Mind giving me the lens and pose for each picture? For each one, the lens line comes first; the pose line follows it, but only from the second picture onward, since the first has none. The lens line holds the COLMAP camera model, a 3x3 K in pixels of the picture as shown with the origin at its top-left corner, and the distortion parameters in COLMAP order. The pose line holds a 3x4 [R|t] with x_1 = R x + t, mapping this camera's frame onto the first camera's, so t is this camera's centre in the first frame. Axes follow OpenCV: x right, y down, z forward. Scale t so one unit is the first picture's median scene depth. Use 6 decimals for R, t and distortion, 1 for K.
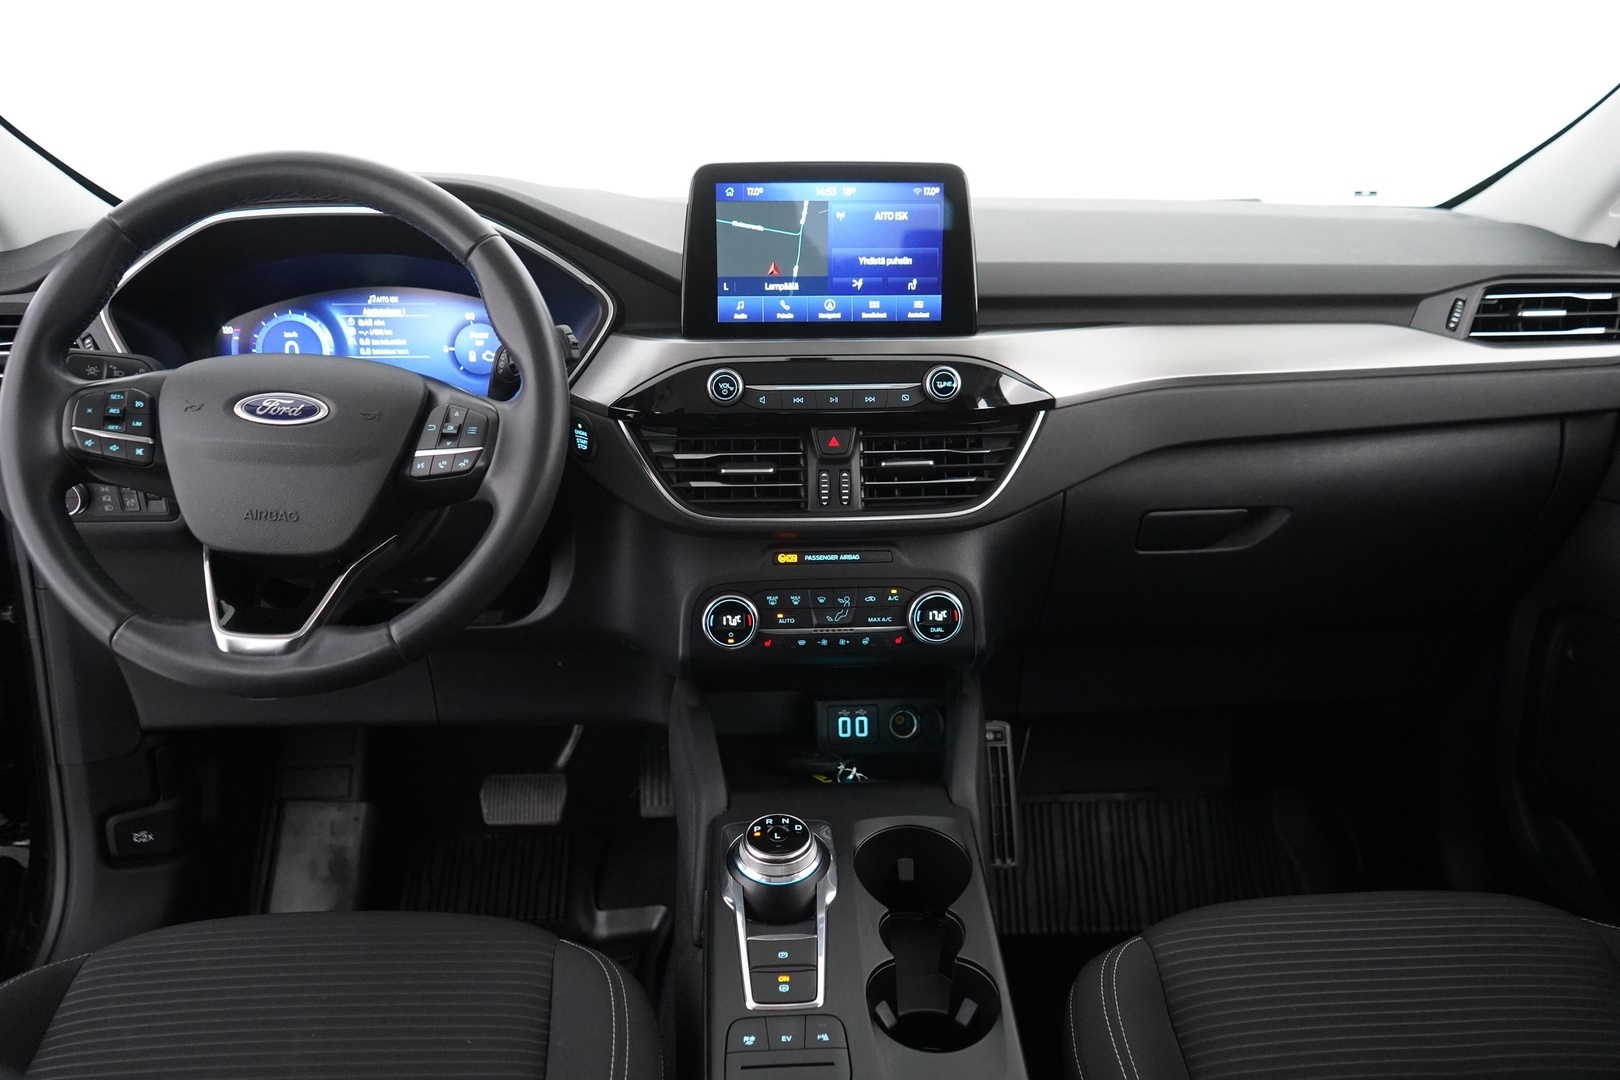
lens RADIAL K [[1274.8, 0, 823.3], [0, 1274.8, 551.6], [0, 0, 1]] dist [-0.036222, 0.009086]
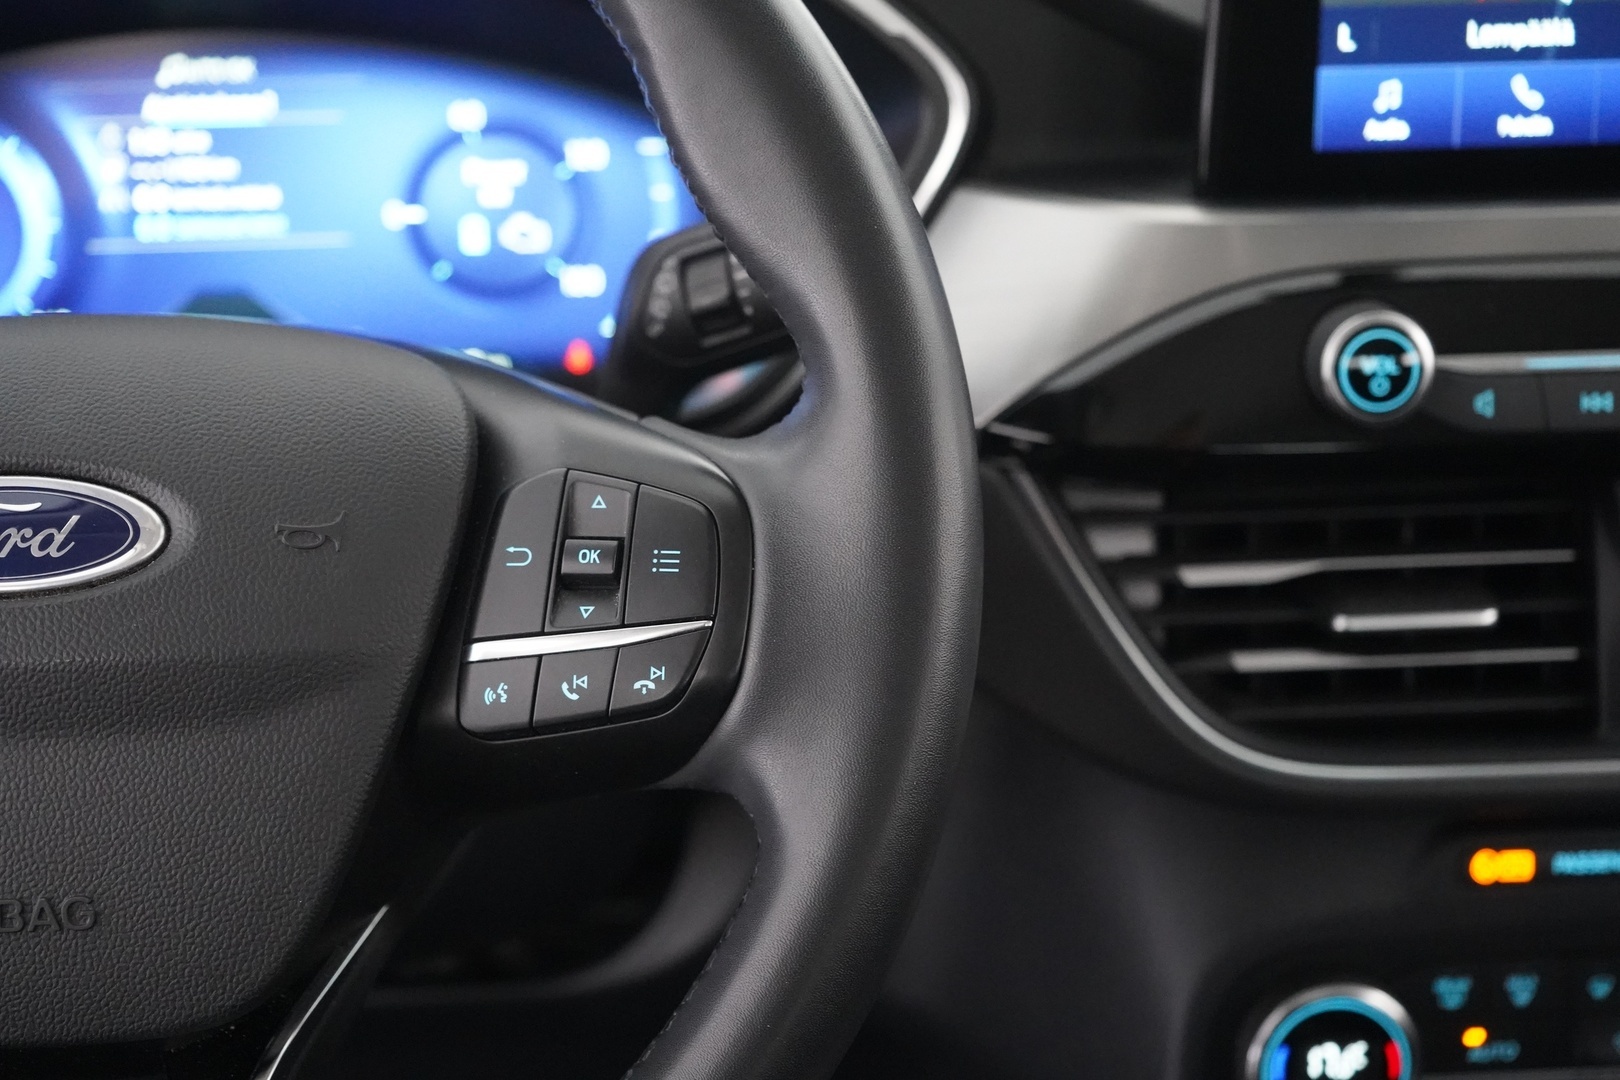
lens RADIAL K [[2589.1, 0, 800.0], [0, 2589.1, 544.2], [0, 0, 1]] dist [-0.014767, 0.000000]
pose [[0.999882, -0.015314, -0.001418, -0.212208], [0.015353, 0.999304, 0.033999, -0.105300], [0.000896, -0.034017, 0.999421, 0.350204]]
